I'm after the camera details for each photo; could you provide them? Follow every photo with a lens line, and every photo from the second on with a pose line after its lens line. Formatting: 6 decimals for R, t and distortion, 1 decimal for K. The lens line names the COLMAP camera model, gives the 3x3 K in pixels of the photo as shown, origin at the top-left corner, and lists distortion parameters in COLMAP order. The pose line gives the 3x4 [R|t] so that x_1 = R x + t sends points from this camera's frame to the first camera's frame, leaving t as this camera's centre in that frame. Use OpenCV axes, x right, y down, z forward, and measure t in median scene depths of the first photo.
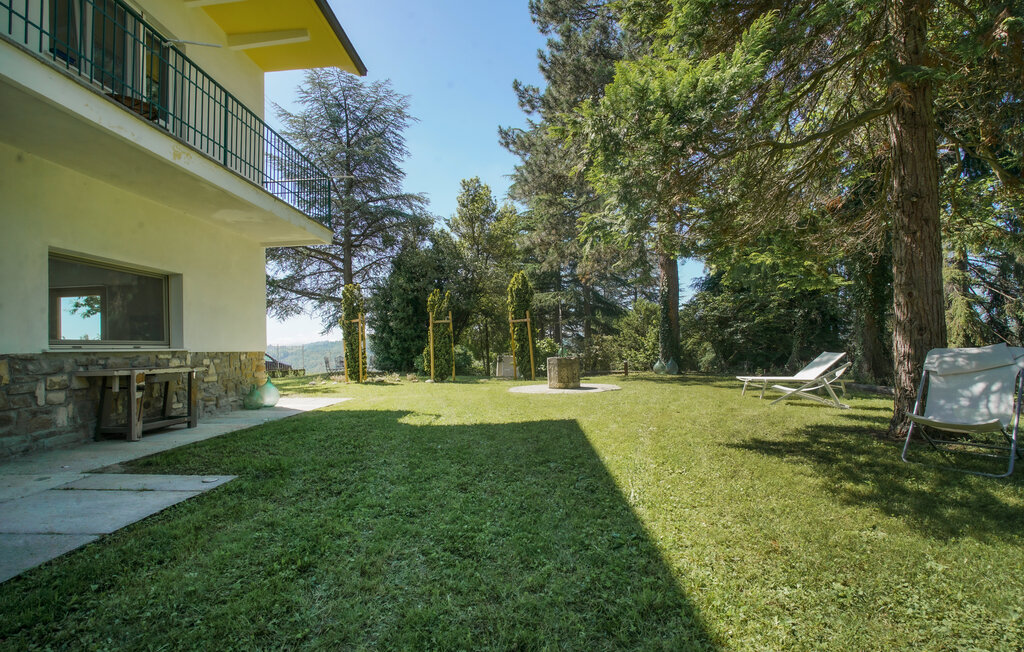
lens RADIAL K [[487.3, 0, 495.0], [0, 487.3, 339.1], [0, 0, 1]] dist [-0.066731, 0.025124]
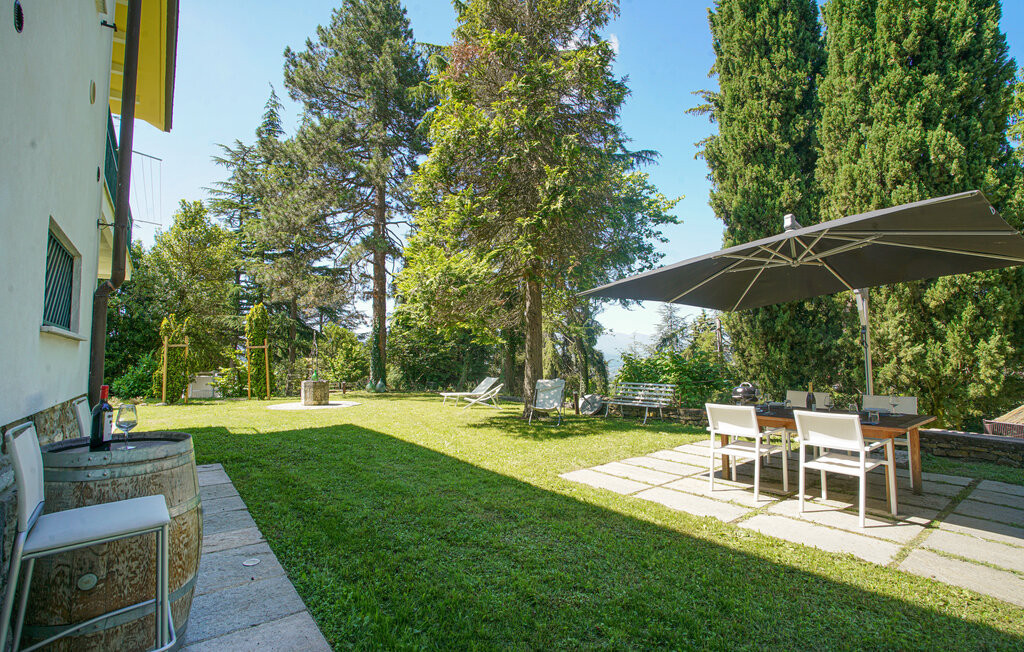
lens RADIAL K [[473.5, 0, 512.0], [0, 473.5, 326.0], [0, 0, 1]] dist [-0.003463, -0.000210]
pose [[0.762225, 0.067376, 0.643796, -0.177992], [-0.025036, 0.996893, -0.074687, -0.016716], [-0.646828, 0.040810, 0.761543, -0.183762]]
